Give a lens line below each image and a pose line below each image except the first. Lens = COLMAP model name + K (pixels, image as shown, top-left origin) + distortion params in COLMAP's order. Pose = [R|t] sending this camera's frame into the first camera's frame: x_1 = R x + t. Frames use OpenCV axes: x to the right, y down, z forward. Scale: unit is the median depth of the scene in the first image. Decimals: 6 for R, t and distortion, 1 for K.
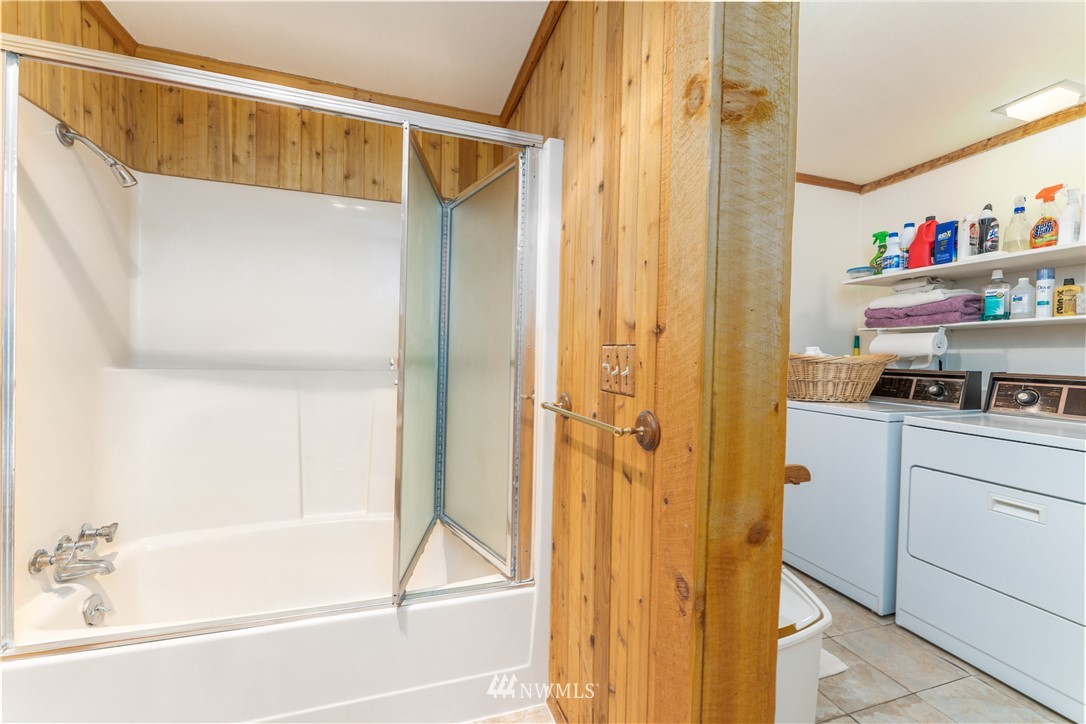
lens RADIAL K [[433.9, 0, 548.6], [0, 433.9, 361.5], [0, 0, 1]] dist [0.002063, -0.000332]
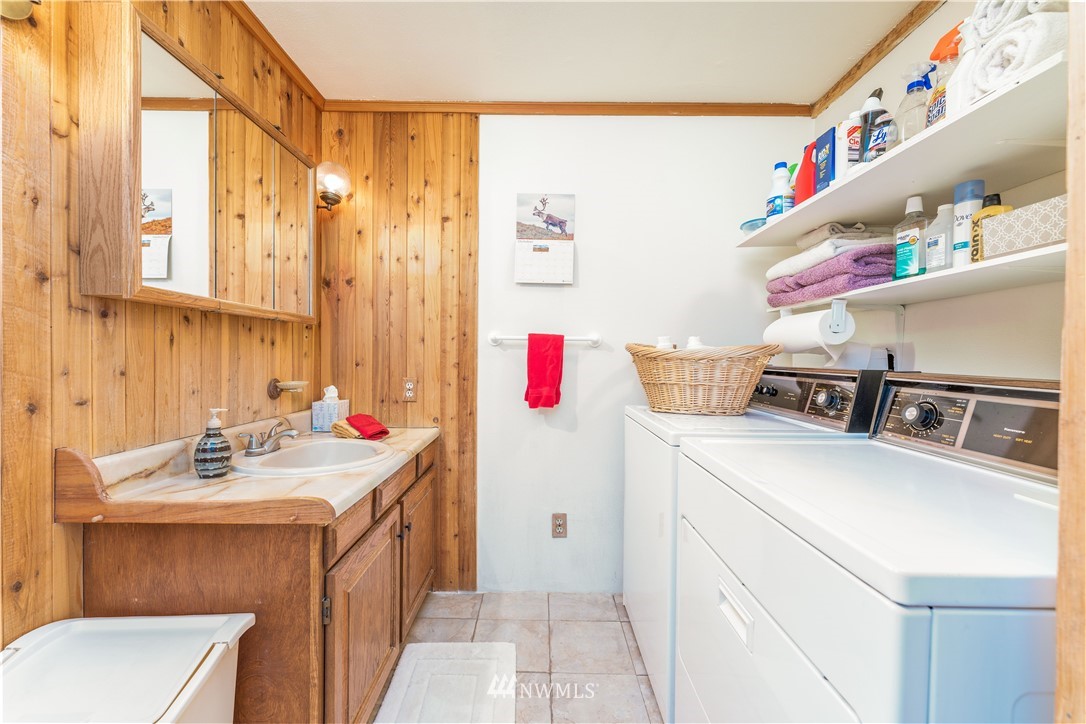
lens RADIAL K [[433.9, 0, 541.5], [0, 433.9, 361.0], [0, 0, 1]] dist [0.002063, -0.000332]
pose [[0.948845, -0.005042, -0.315701, 0.727292], [0.003134, 0.999974, -0.006550, 0.012502], [0.315725, 0.005225, 0.948836, 0.279342]]
